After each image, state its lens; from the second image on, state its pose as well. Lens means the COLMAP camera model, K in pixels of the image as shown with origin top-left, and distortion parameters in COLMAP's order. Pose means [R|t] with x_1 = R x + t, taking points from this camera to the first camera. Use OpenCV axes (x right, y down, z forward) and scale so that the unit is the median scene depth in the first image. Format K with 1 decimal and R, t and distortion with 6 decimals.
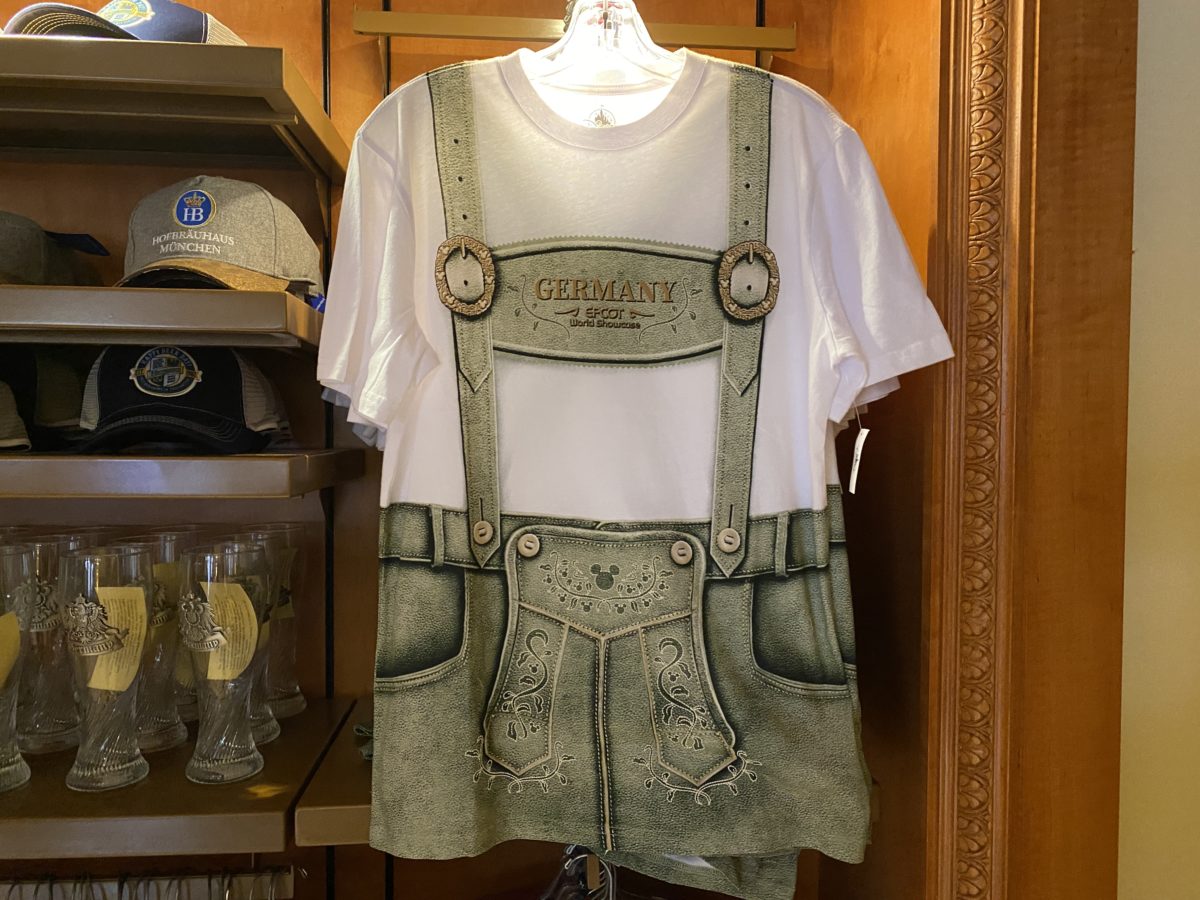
lens RADIAL K [[916.8, 0, 605.3], [0, 916.8, 451.3], [0, 0, 1]] dist [0.033629, 0.010387]
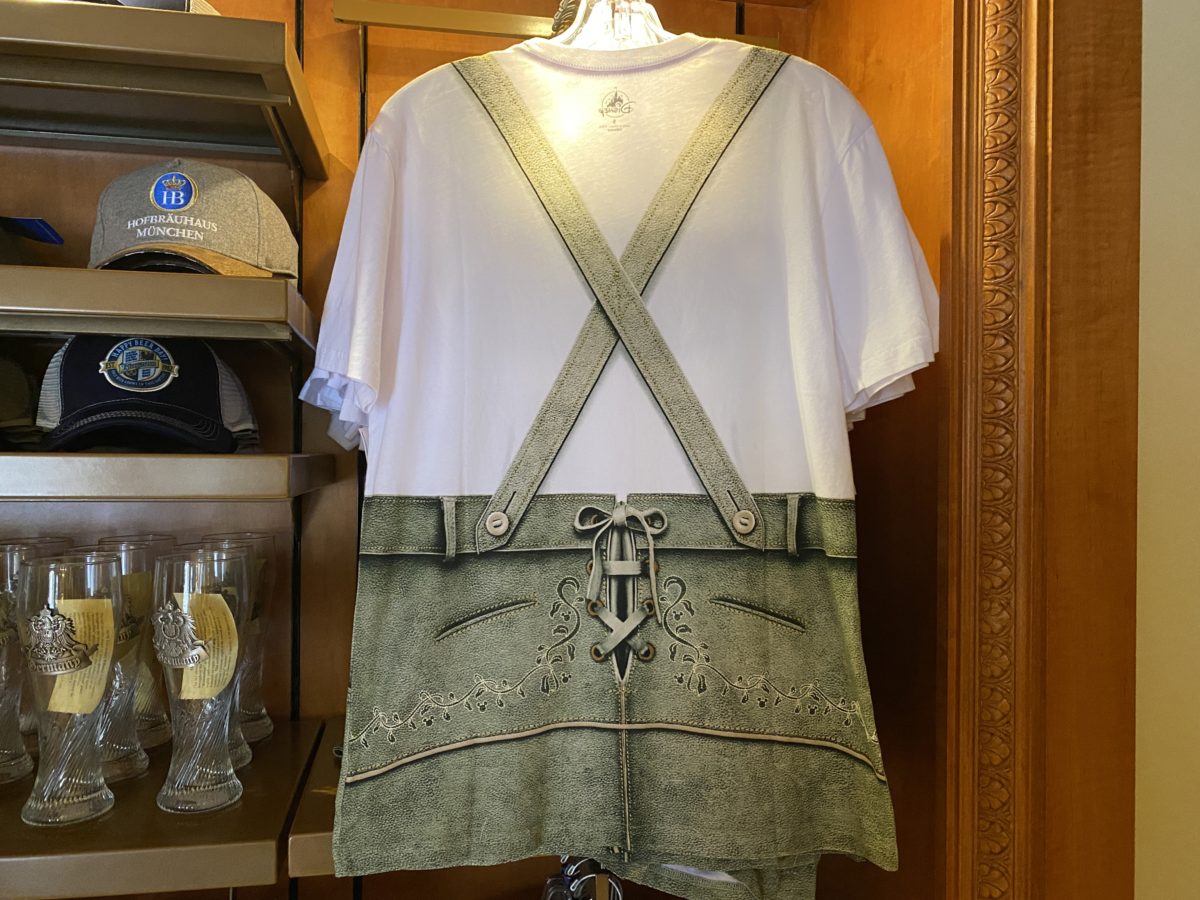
lens RADIAL K [[916.8, 0, 595.8], [0, 916.8, 448.8], [0, 0, 1]] dist [0.033629, 0.010387]
pose [[0.995267, 0.002766, 0.097143, -0.118167], [0.000186, 0.999539, -0.030365, 0.027612], [-0.097182, 0.030239, 0.994807, 0.038621]]
